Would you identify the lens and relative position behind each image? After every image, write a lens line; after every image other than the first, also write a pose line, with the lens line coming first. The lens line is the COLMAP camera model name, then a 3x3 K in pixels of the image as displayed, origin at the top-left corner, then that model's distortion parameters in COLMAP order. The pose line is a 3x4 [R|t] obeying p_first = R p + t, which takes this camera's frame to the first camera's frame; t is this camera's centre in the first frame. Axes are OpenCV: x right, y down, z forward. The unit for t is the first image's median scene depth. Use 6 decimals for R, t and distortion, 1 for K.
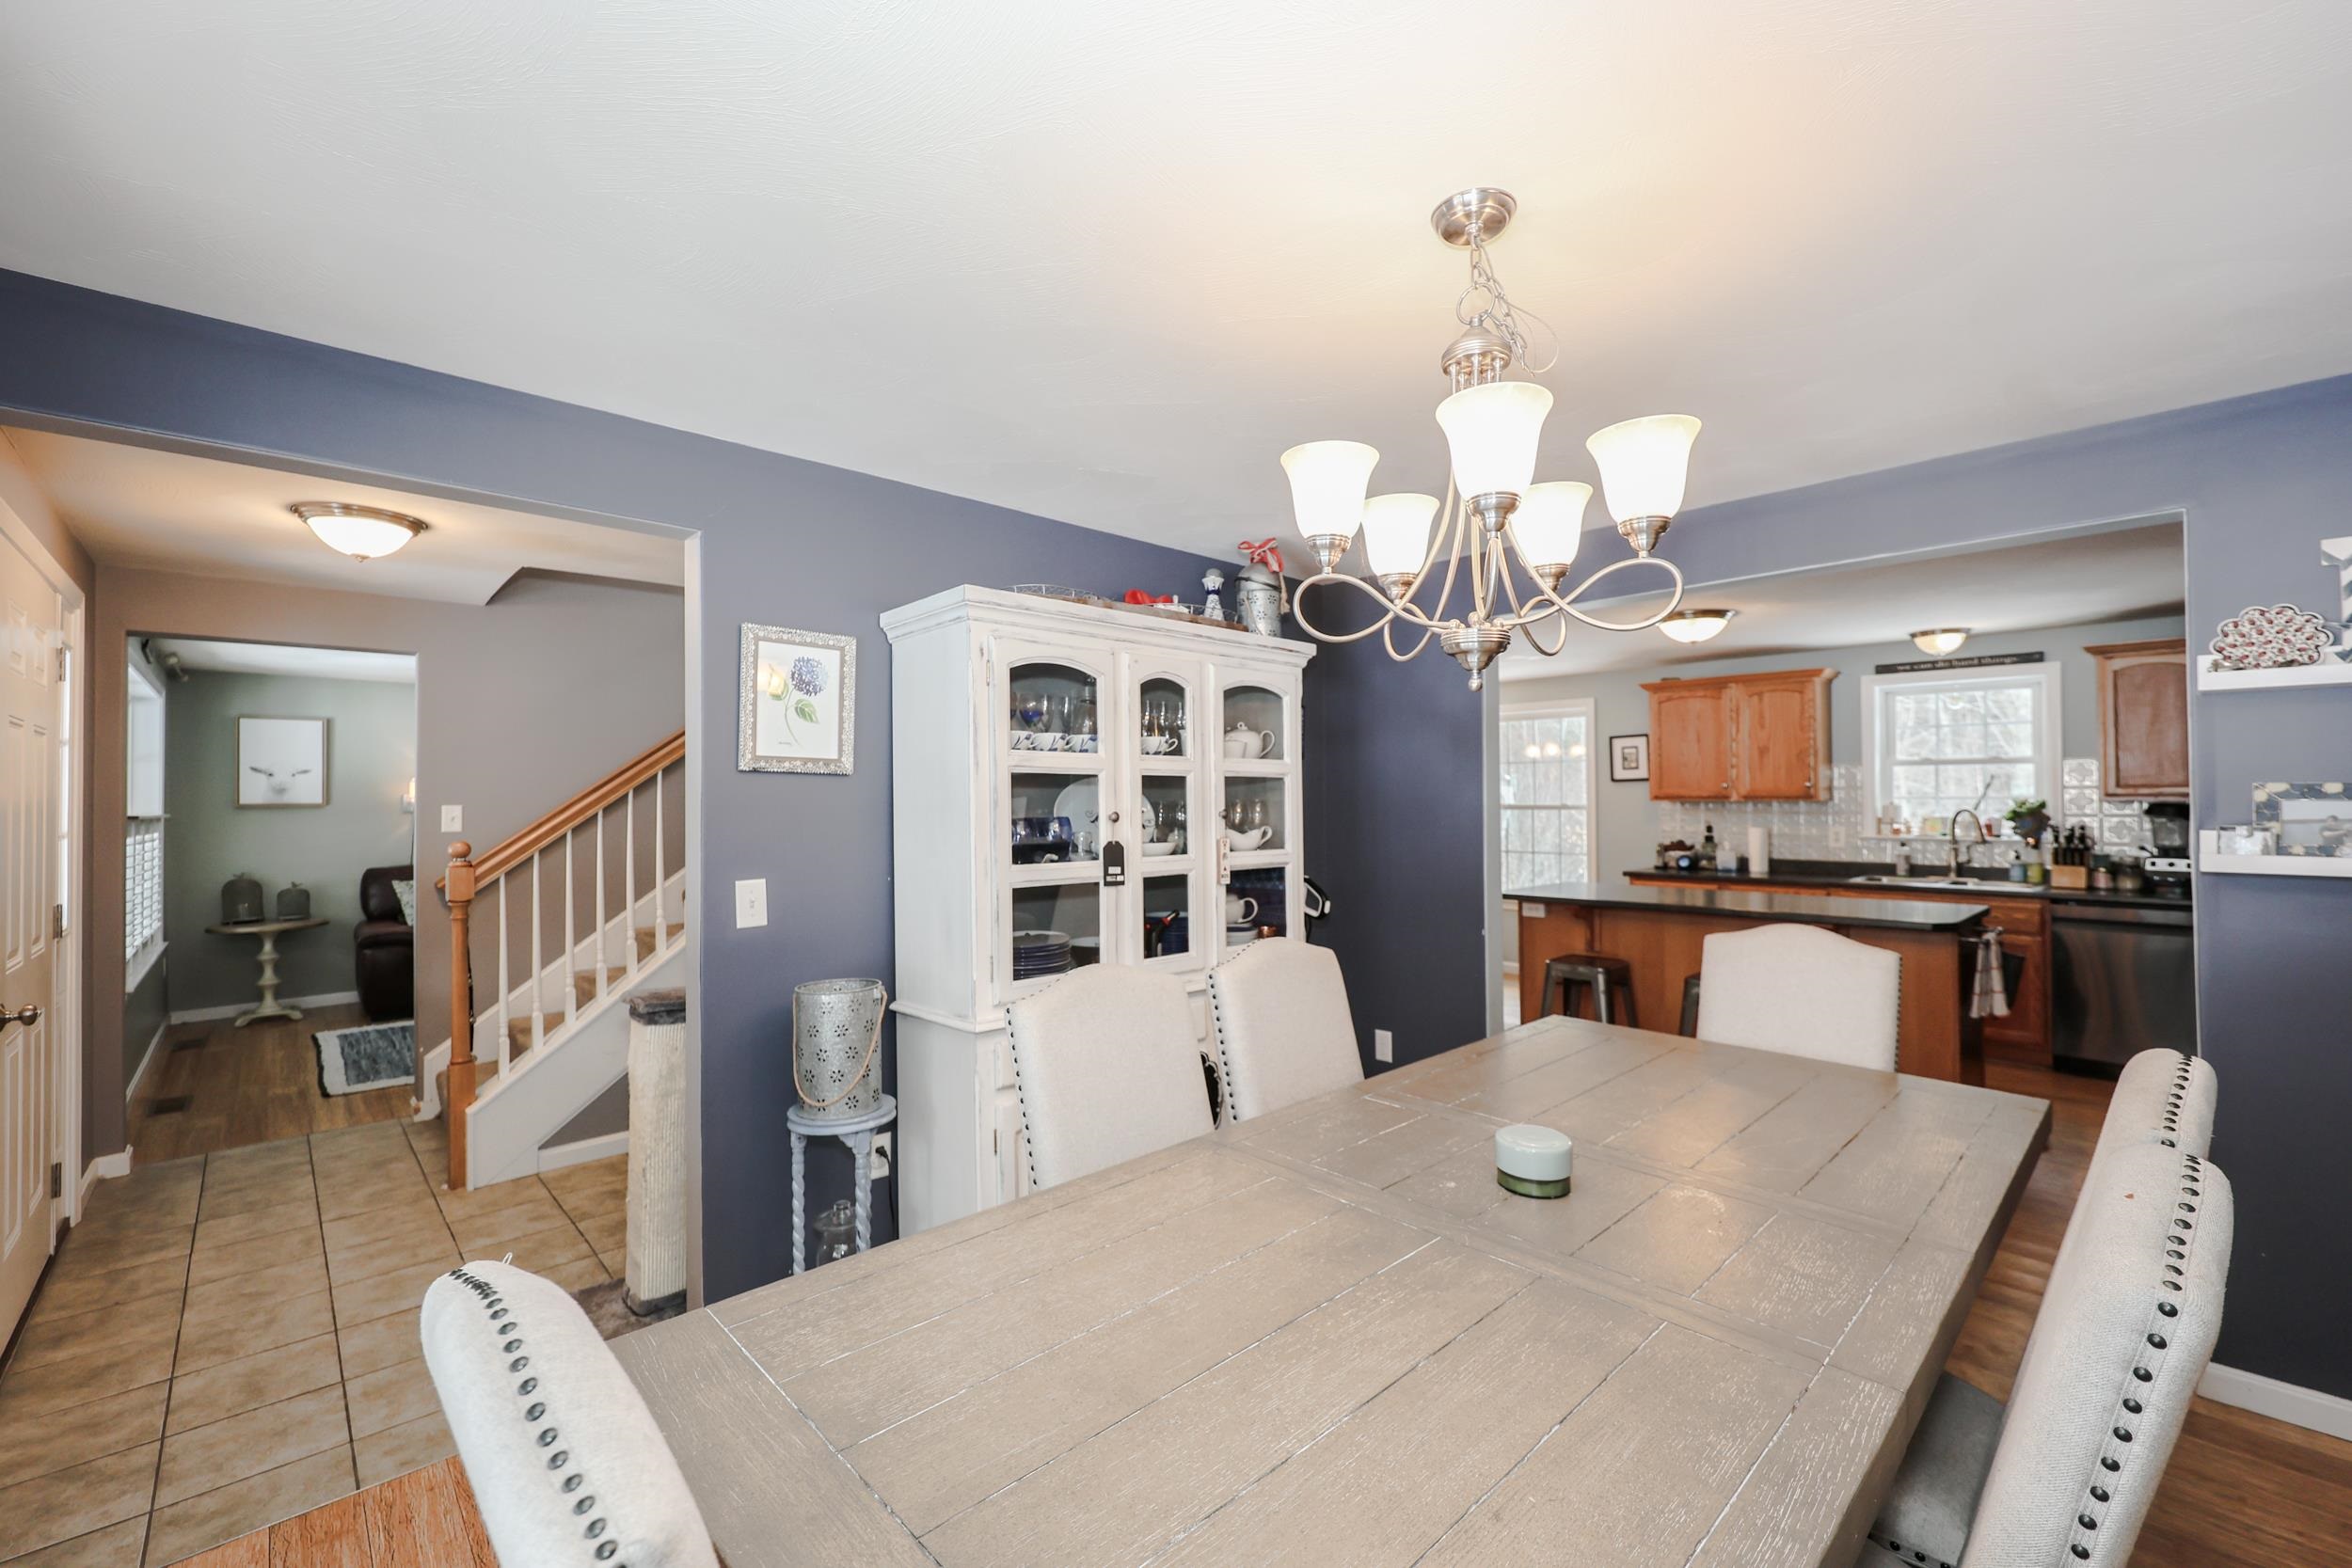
lens RADIAL K [[958.0, 0, 1185.1], [0, 958.0, 785.2], [0, 0, 1]] dist [-0.001900, 0.000788]
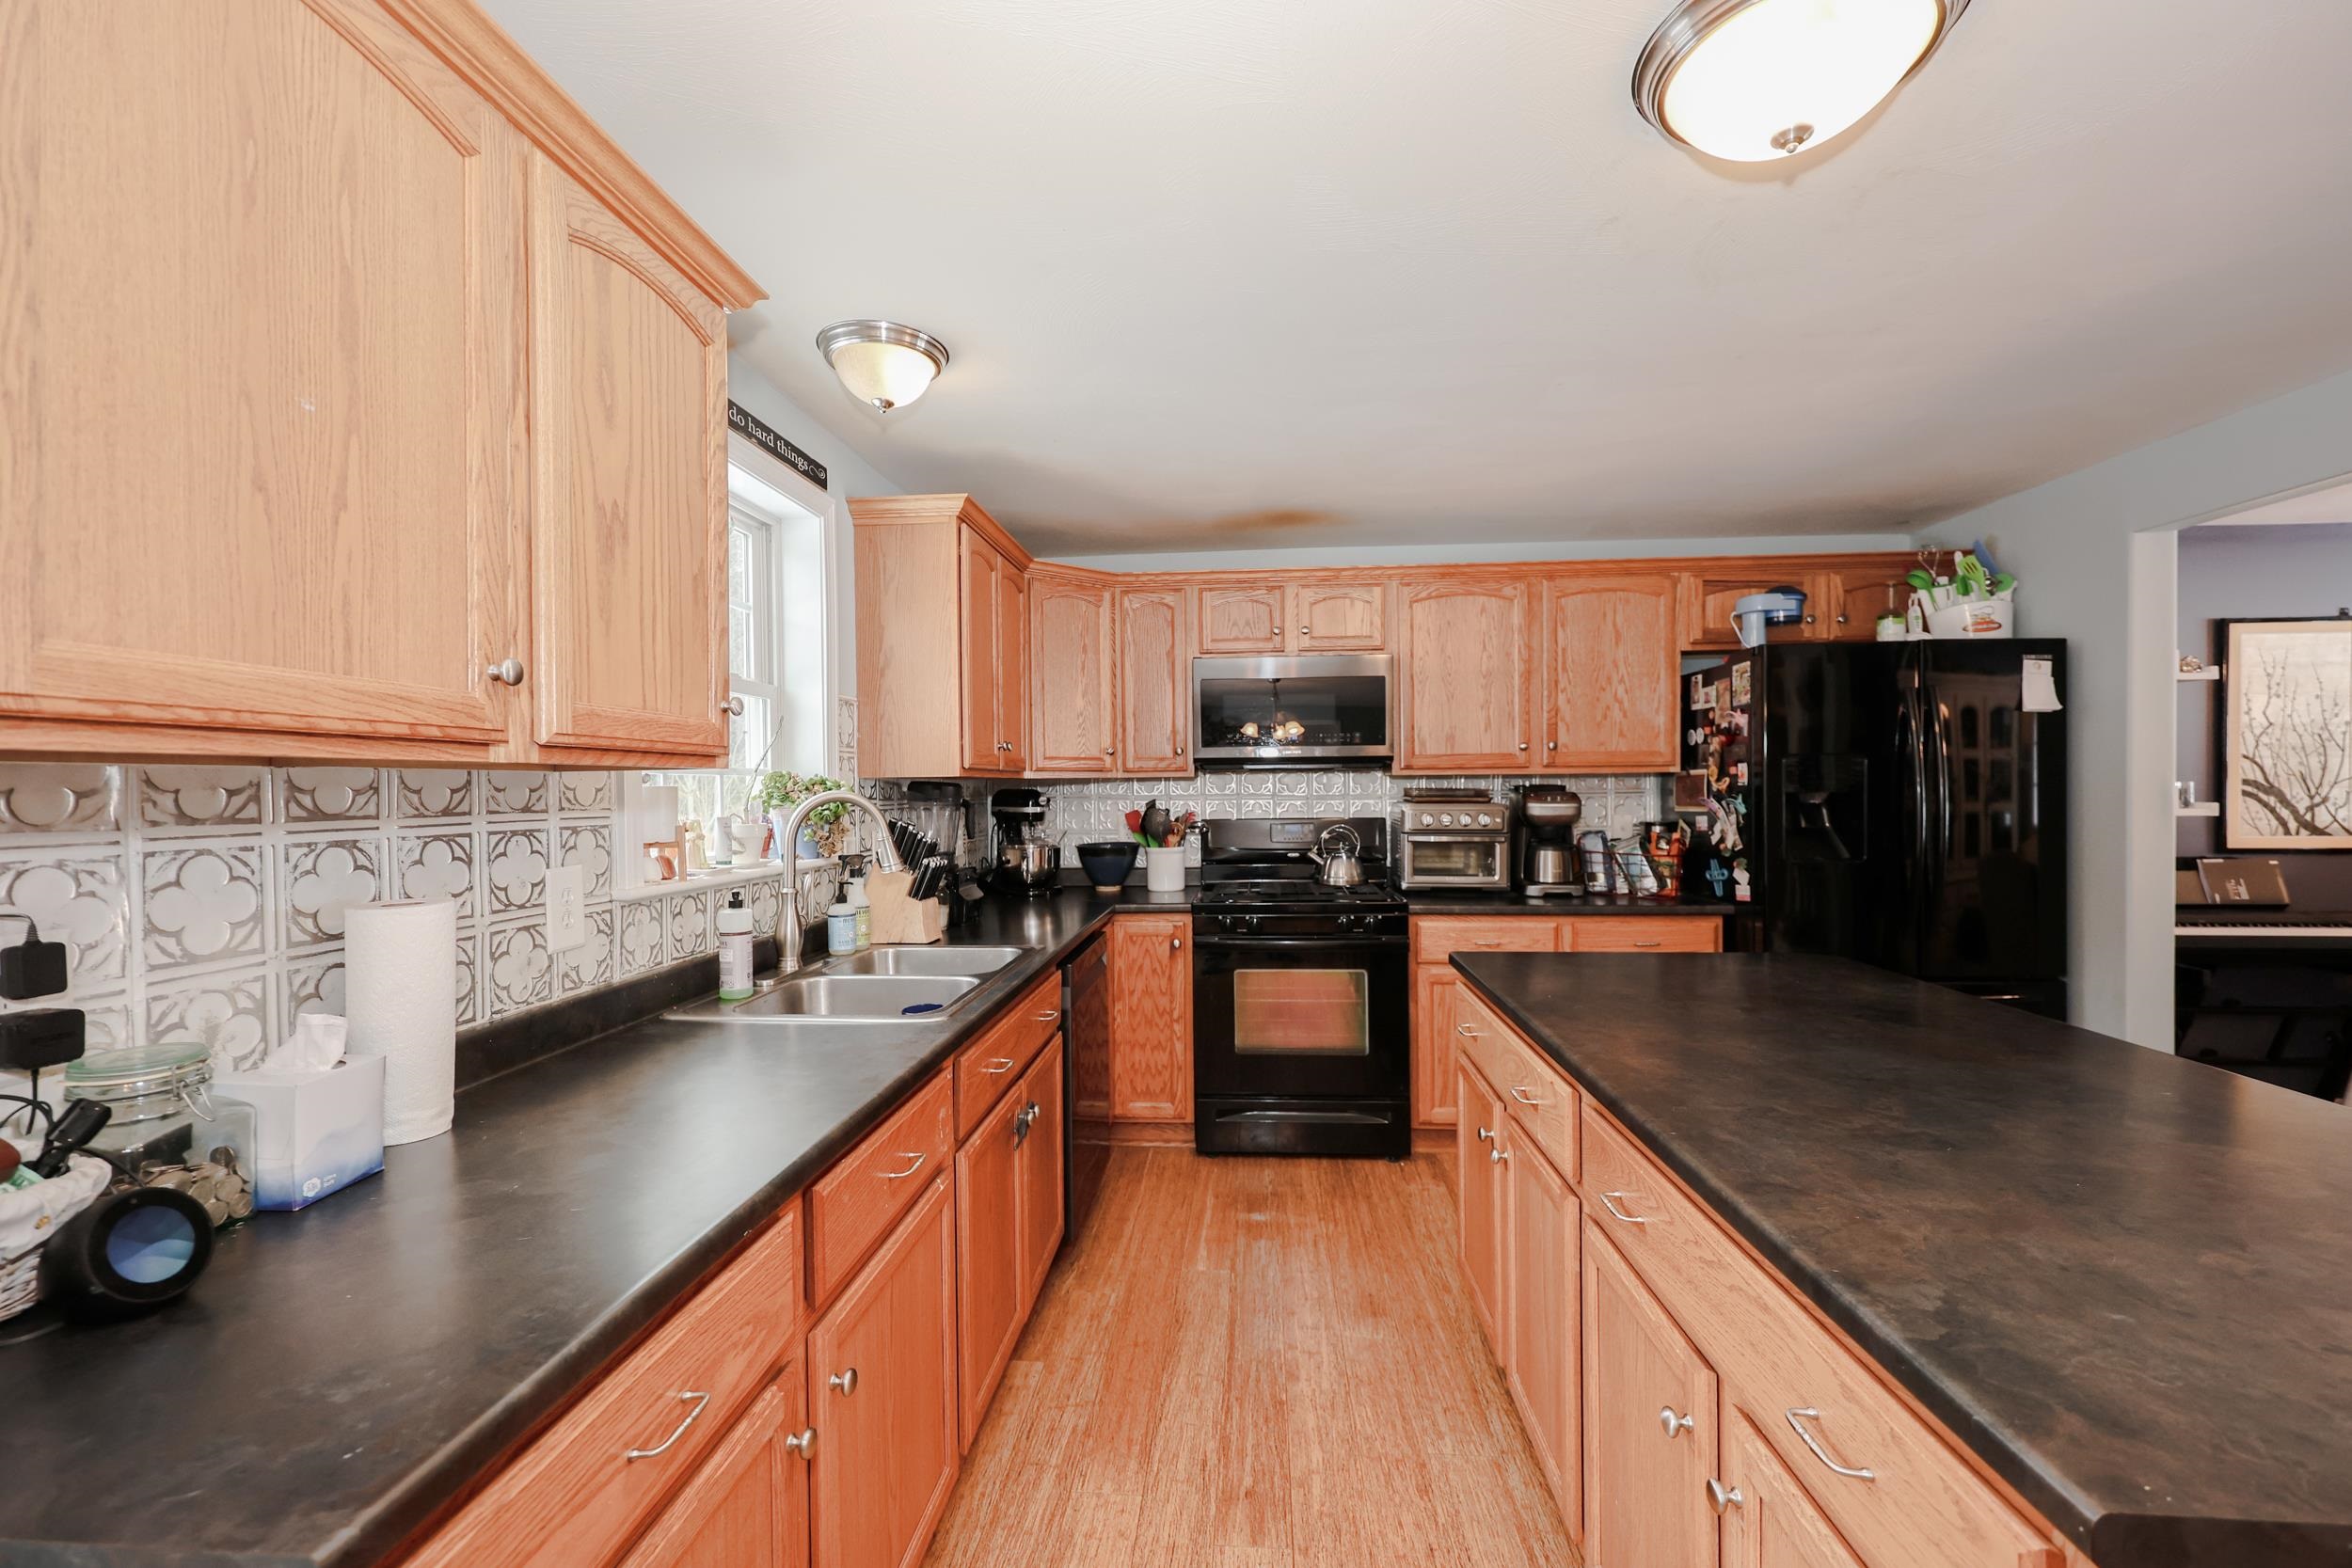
lens RADIAL K [[958.0, 0, 1164.2], [0, 958.0, 795.8], [0, 0, 1]] dist [-0.001900, 0.000788]
pose [[-0.644840, -0.000325, 0.764318, 0.366015], [-0.001169, 0.999999, -0.000561, 0.022814], [-0.764317, -0.001255, -0.644840, 1.047508]]
